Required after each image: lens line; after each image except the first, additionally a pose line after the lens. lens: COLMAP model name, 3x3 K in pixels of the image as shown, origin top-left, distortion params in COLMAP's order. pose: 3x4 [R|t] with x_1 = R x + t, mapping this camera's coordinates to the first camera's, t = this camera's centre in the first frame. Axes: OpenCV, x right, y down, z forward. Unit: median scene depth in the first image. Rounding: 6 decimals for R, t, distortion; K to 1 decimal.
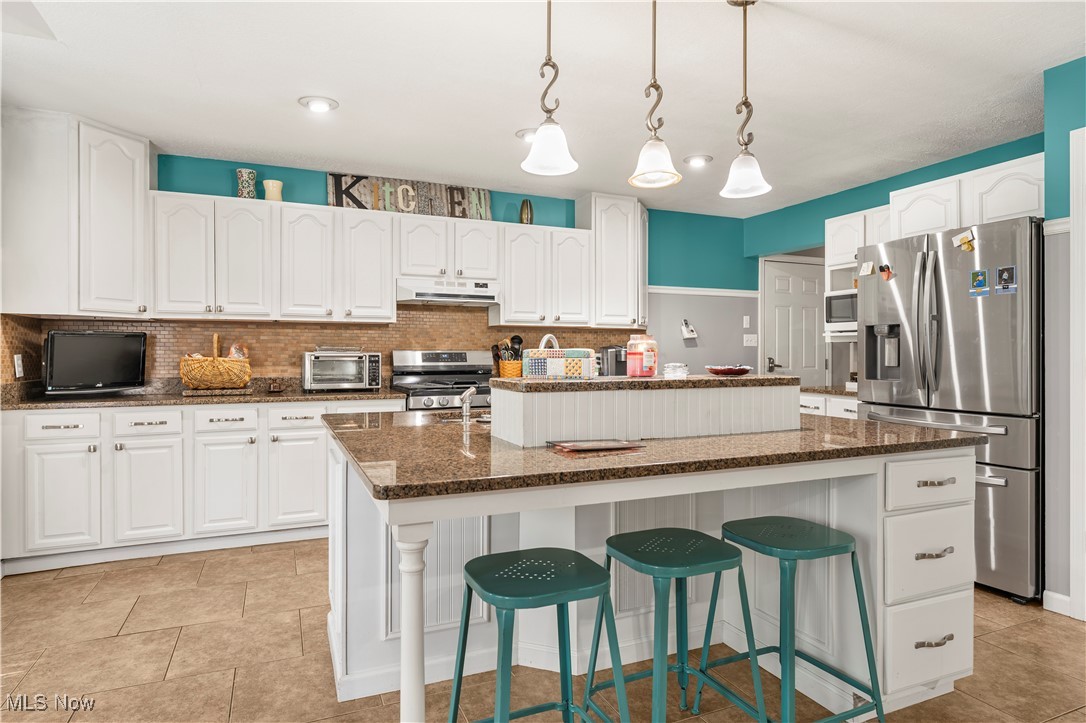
lens RADIAL K [[600.0, 0, 544.3], [0, 600.0, 362.3], [0, 0, 1]] dist [0.001705, -0.002229]
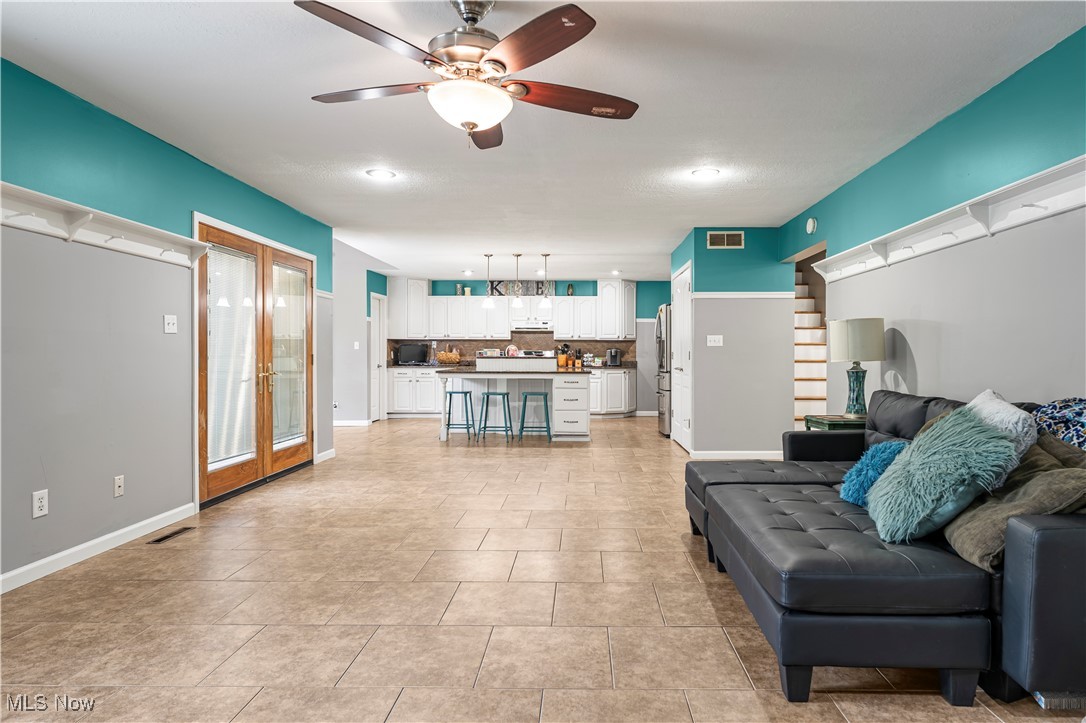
lens RADIAL K [[600.0, 0, 582.1], [0, 600.0, 369.7], [0, 0, 1]] dist [0.001705, -0.002229]
pose [[0.918309, 0.010556, -0.395724, 1.101016], [-0.007927, 0.999934, 0.008278, 0.041251], [0.395785, -0.004465, 0.918332, -1.286462]]
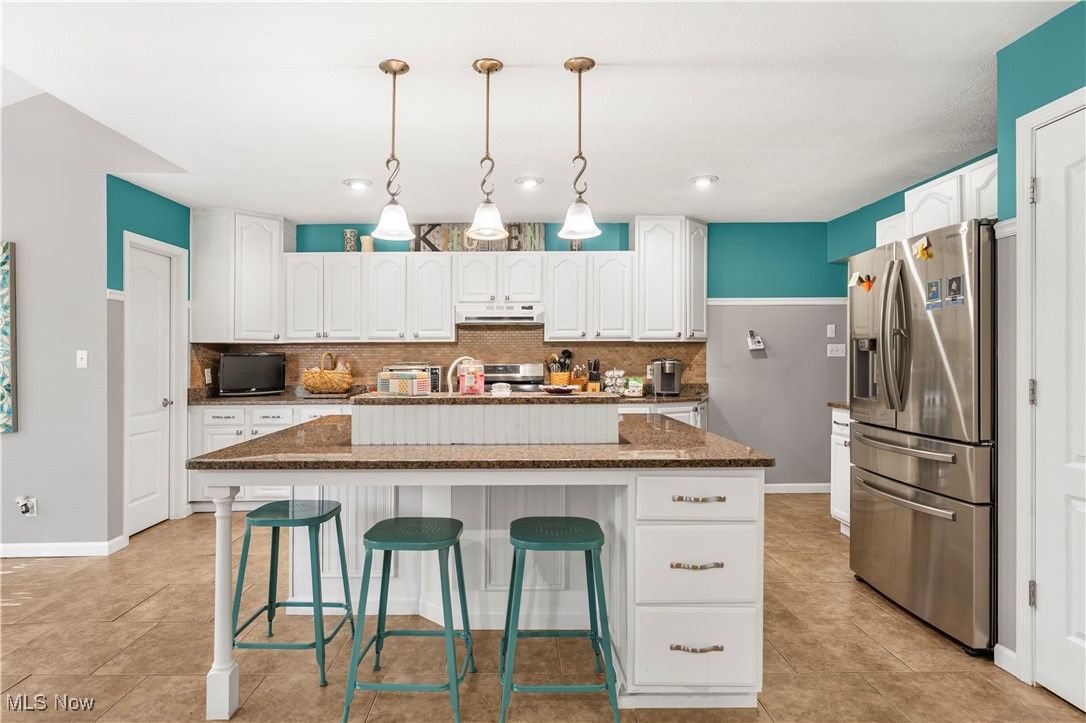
lens RADIAL K [[573.6, 0, 519.9], [0, 573.6, 362.7], [0, 0, 1]] dist [-0.002693, 0.000858]
pose [[0.921221, -0.001506, -0.389036, 0.350792], [-0.001191, 0.999977, -0.006691, -0.016149], [0.389037, 0.006627, 0.921198, -0.029340]]
